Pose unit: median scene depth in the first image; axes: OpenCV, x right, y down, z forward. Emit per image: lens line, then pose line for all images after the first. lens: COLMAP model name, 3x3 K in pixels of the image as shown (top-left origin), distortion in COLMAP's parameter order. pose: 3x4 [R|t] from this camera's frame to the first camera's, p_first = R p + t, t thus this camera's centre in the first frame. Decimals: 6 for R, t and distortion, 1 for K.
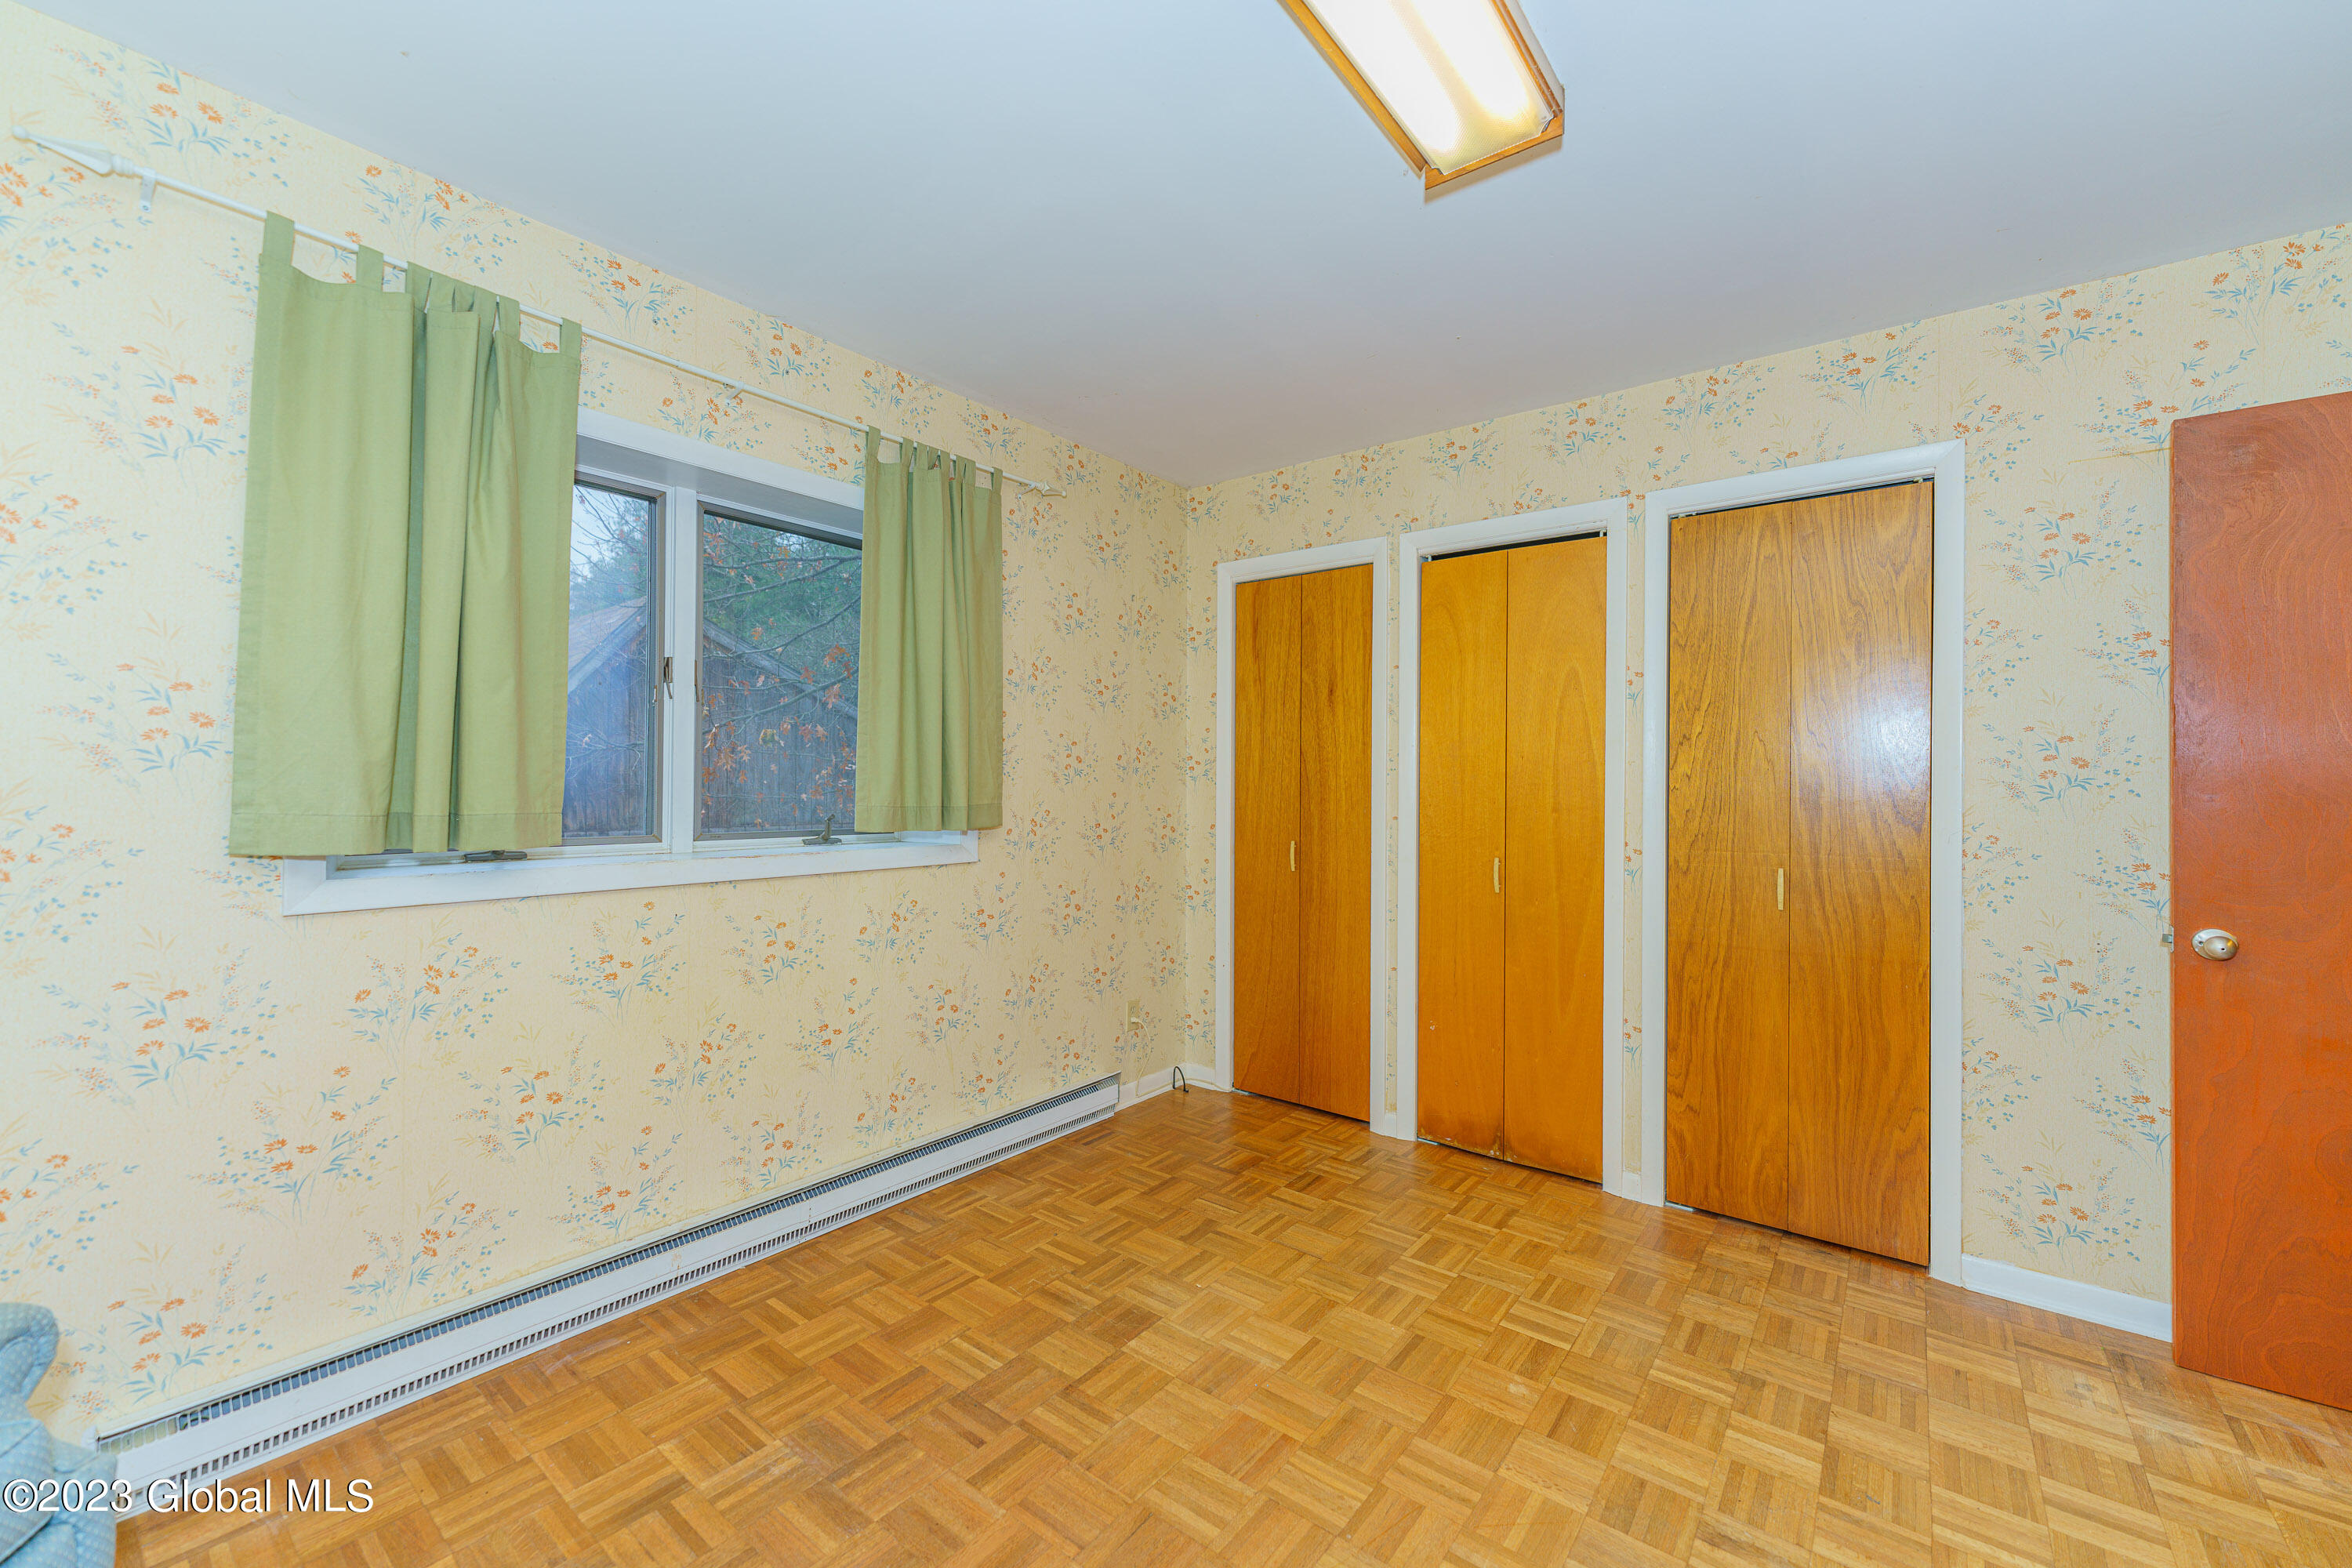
lens RADIAL K [[934.3, 0, 1170.2], [0, 934.3, 779.1], [0, 0, 1]] dist [-0.000633, 0.000323]
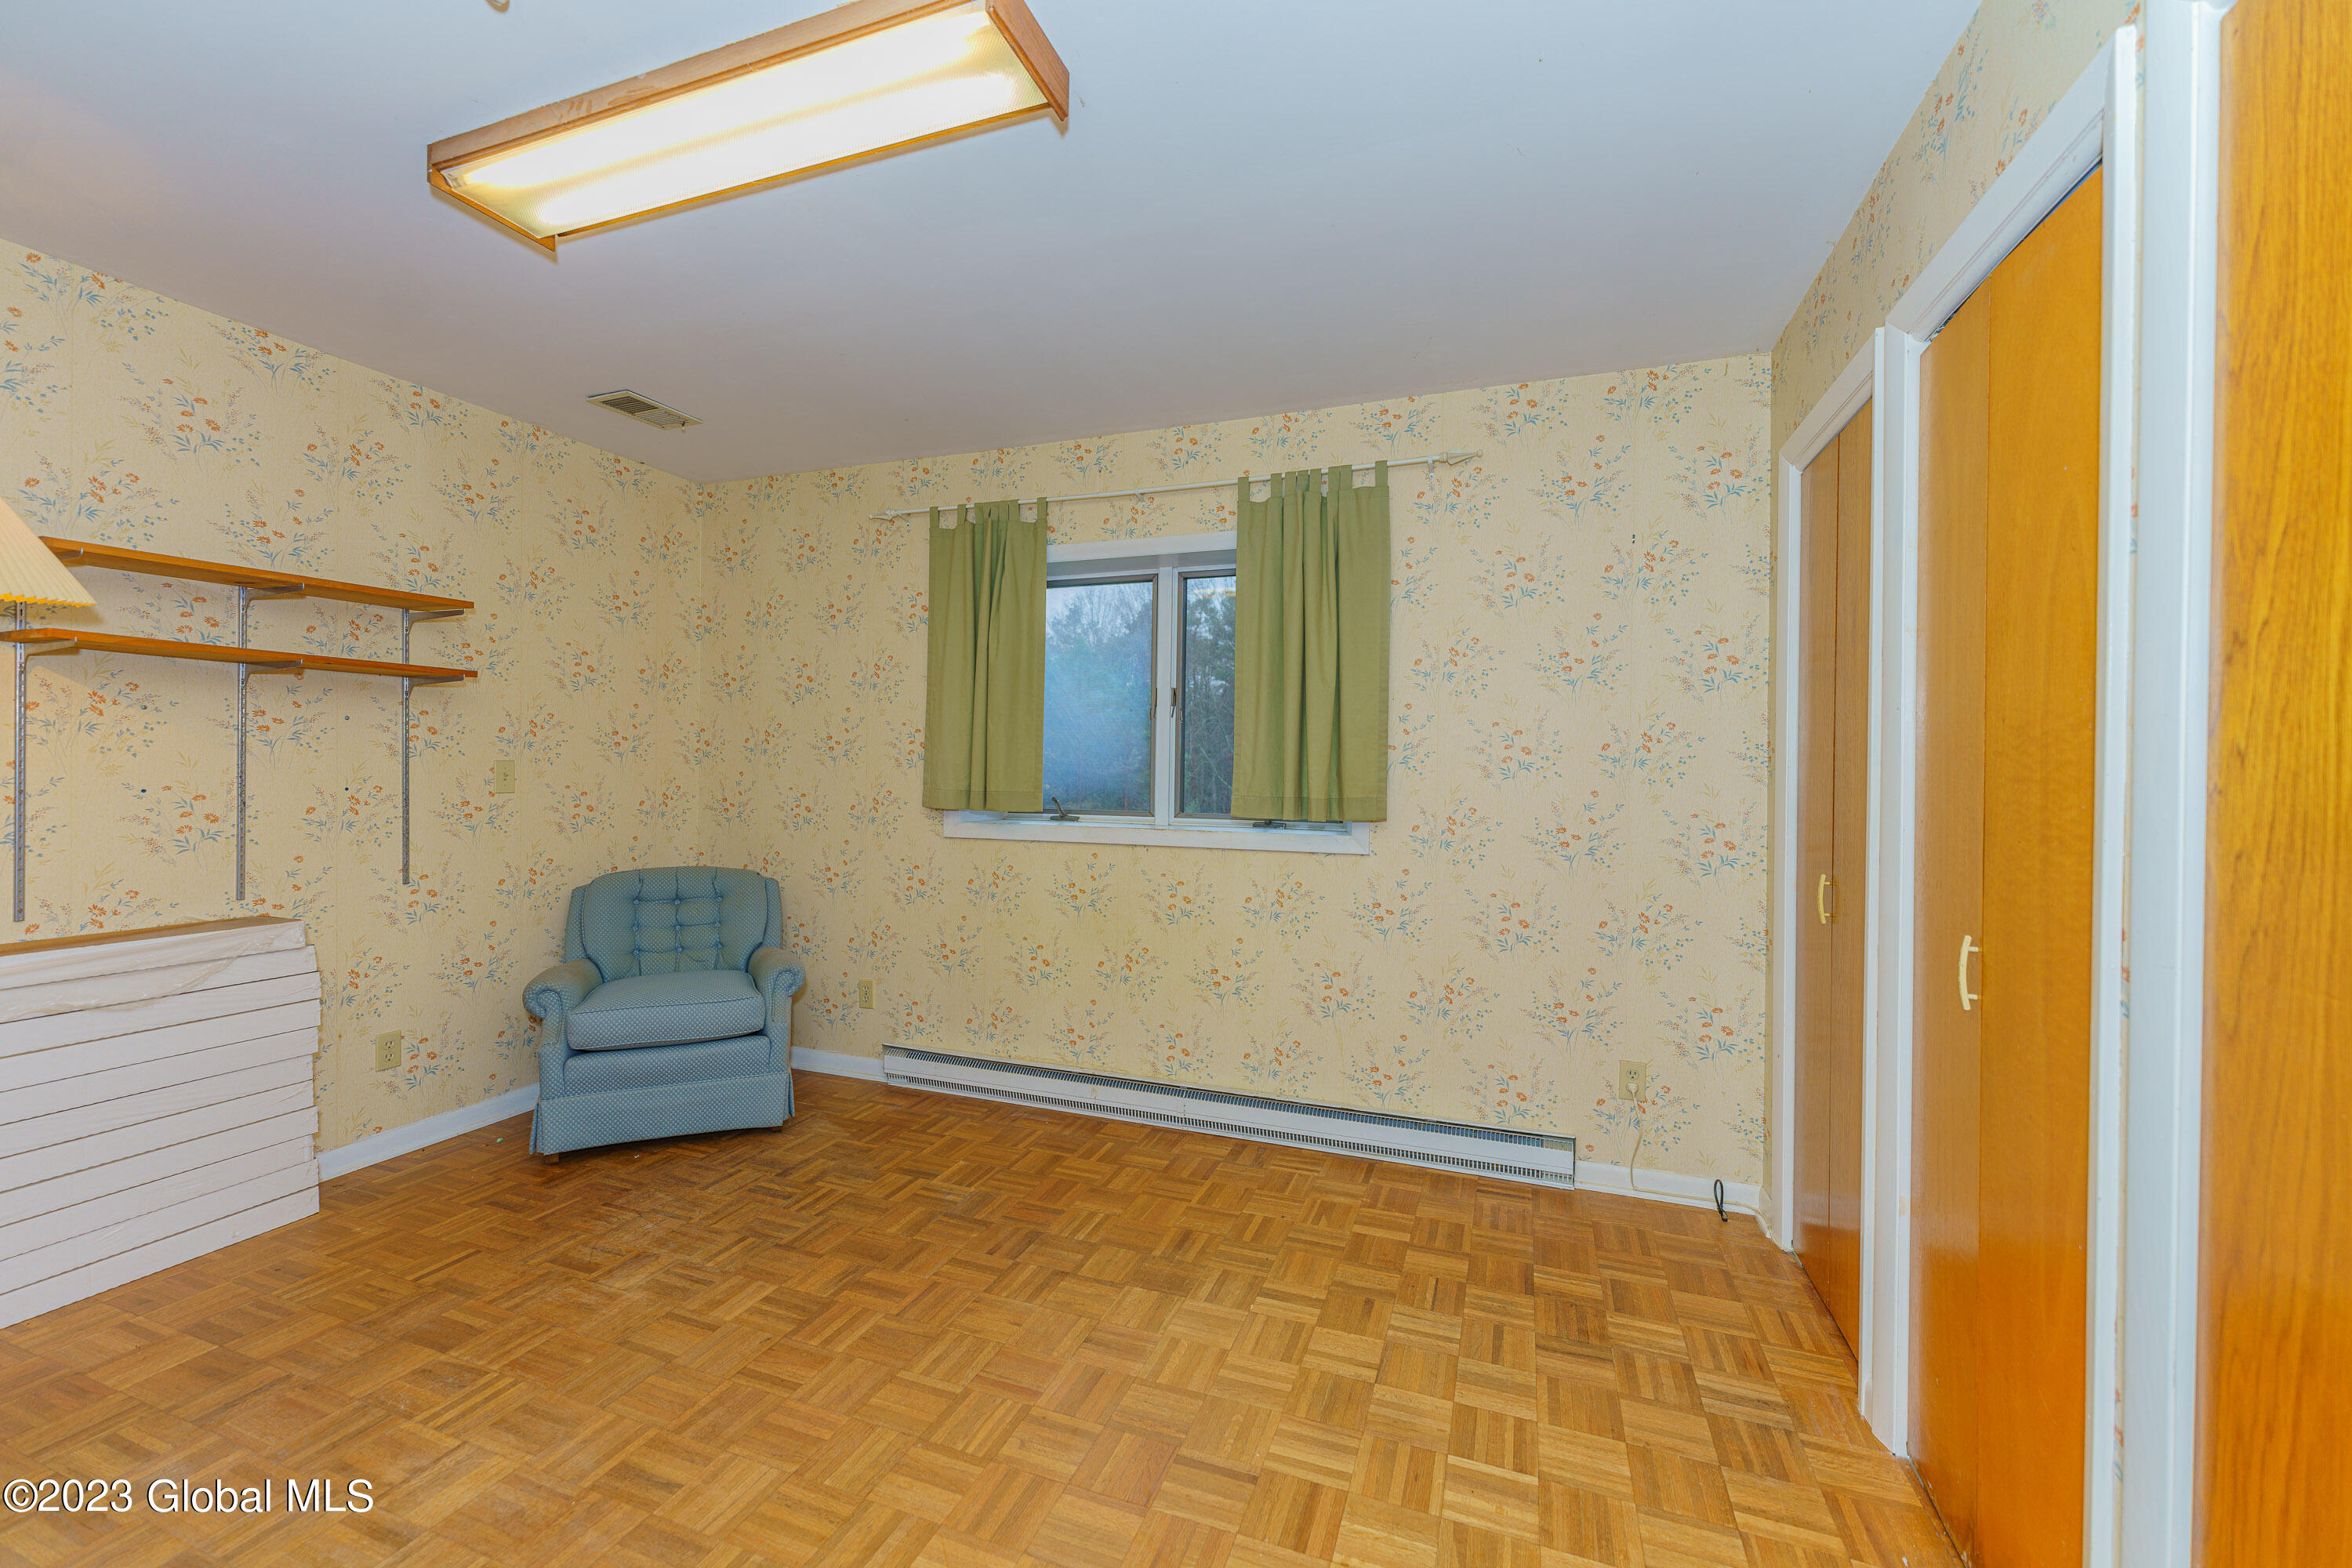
lens RADIAL K [[934.3, 0, 1168.8], [0, 934.3, 776.9], [0, 0, 1]] dist [-0.000633, 0.000323]
pose [[0.305873, 0.000017, -0.952072, 0.821208], [-0.003631, 0.999993, -0.001149, 0.007366], [0.952065, 0.003808, 0.305871, 0.572003]]
